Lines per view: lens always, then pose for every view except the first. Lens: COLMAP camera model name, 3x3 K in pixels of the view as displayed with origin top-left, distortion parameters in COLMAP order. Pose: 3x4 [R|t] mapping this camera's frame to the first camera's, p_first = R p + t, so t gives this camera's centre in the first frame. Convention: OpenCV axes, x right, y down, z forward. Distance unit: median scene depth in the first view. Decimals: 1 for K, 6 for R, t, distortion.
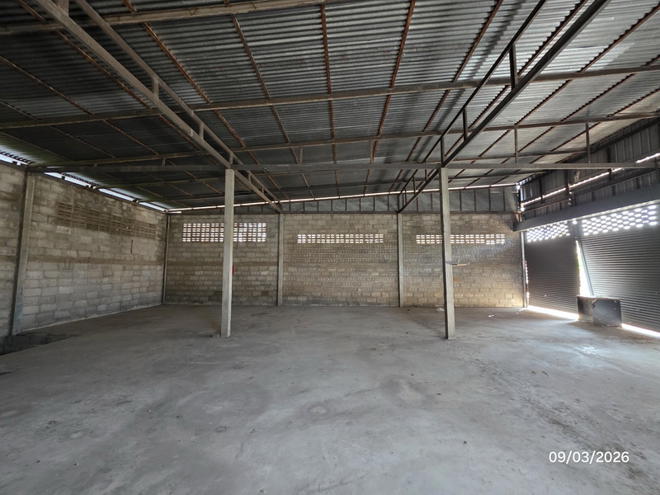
lens RADIAL K [[264.2, 0, 333.5], [0, 264.2, 245.5], [0, 0, 1]] dist [-0.000909, 0.000138]
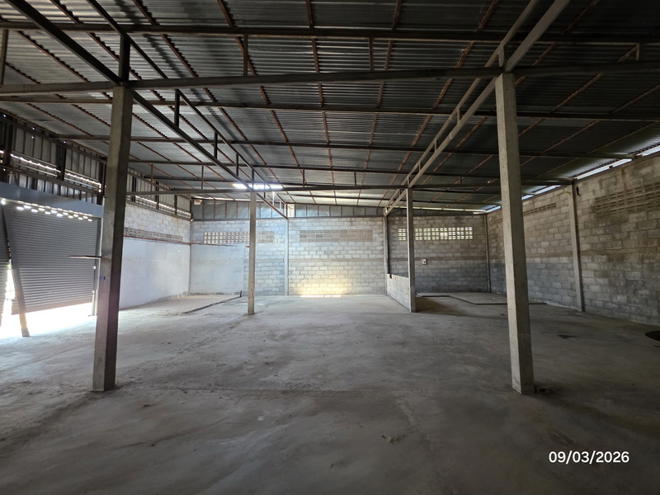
lens RADIAL K [[264.2, 0, 333.0], [0, 264.2, 247.1], [0, 0, 1]] dist [-0.000909, 0.000138]
pose [[-0.999936, 0.009656, 0.005960, -0.028397], [0.008624, 0.988054, -0.153867, 0.092398], [-0.007375, -0.153805, -0.988074, 1.004037]]
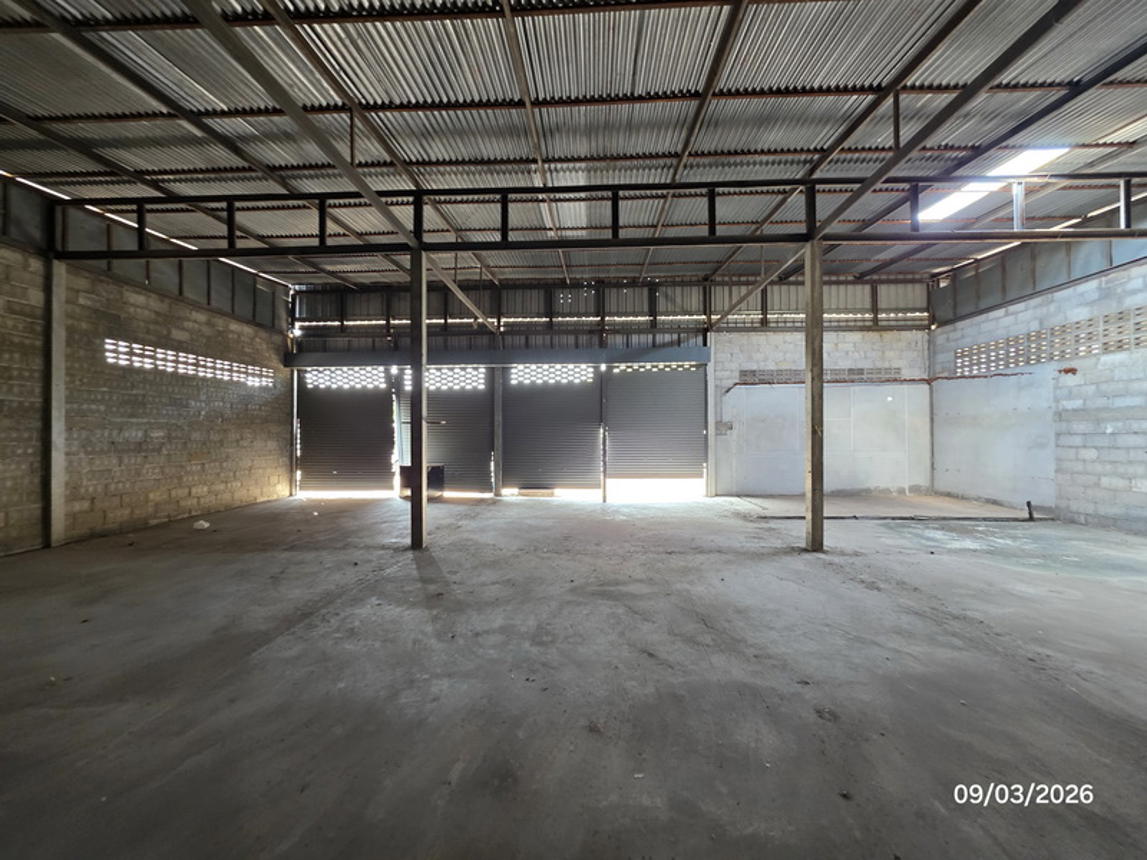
lens RADIAL K [[459.1, 0, 574.4], [0, 459.1, 429.5], [0, 0, 1]] dist [-0.000909, 0.000138]
pose [[0.003000, 0.007025, 0.999971, -0.370322], [-0.082731, 0.996549, -0.006753, 0.043121], [-0.996567, -0.082709, 0.003571, 0.421523]]
